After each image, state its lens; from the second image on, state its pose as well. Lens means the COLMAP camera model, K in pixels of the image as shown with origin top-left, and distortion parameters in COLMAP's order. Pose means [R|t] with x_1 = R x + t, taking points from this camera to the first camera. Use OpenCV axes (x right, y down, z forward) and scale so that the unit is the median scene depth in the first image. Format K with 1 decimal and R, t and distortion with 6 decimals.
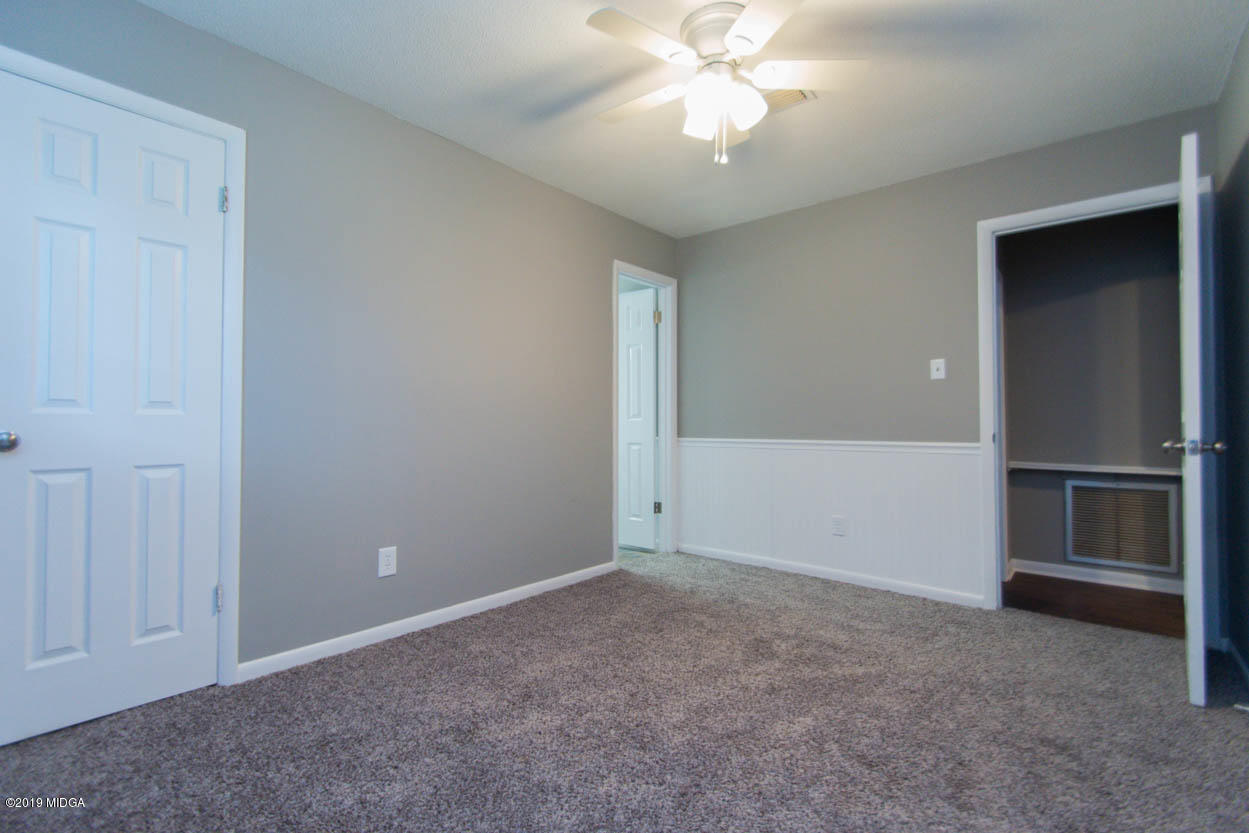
lens RADIAL K [[545.1, 0, 624.5], [0, 545.1, 416.5], [0, 0, 1]] dist [0.002283, -0.000536]
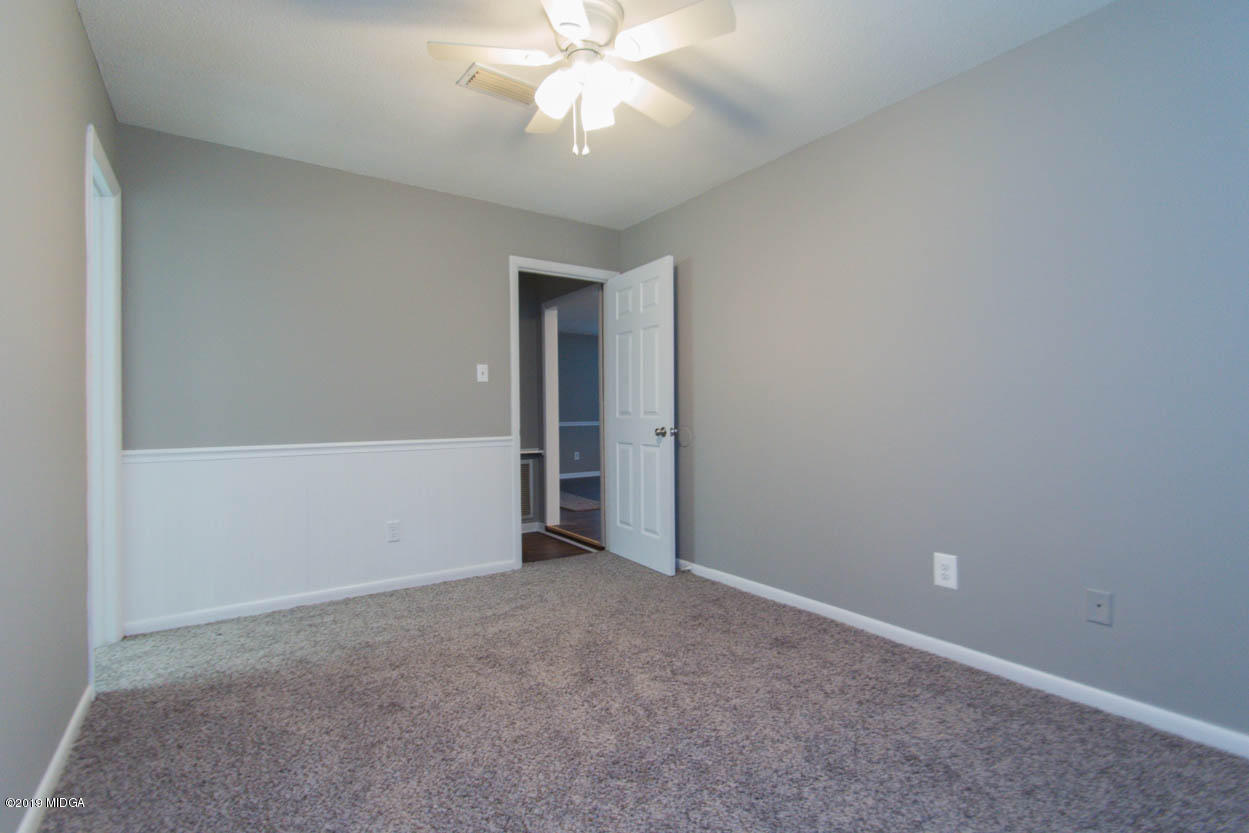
lens RADIAL K [[545.1, 0, 624.5], [0, 545.1, 416.5], [0, 0, 1]] dist [0.002283, -0.000536]
pose [[0.276226, -0.002150, 0.961090, -0.457410], [-0.002009, 0.999994, 0.002814, 0.000078], [-0.961091, -0.002708, 0.276220, 0.414857]]
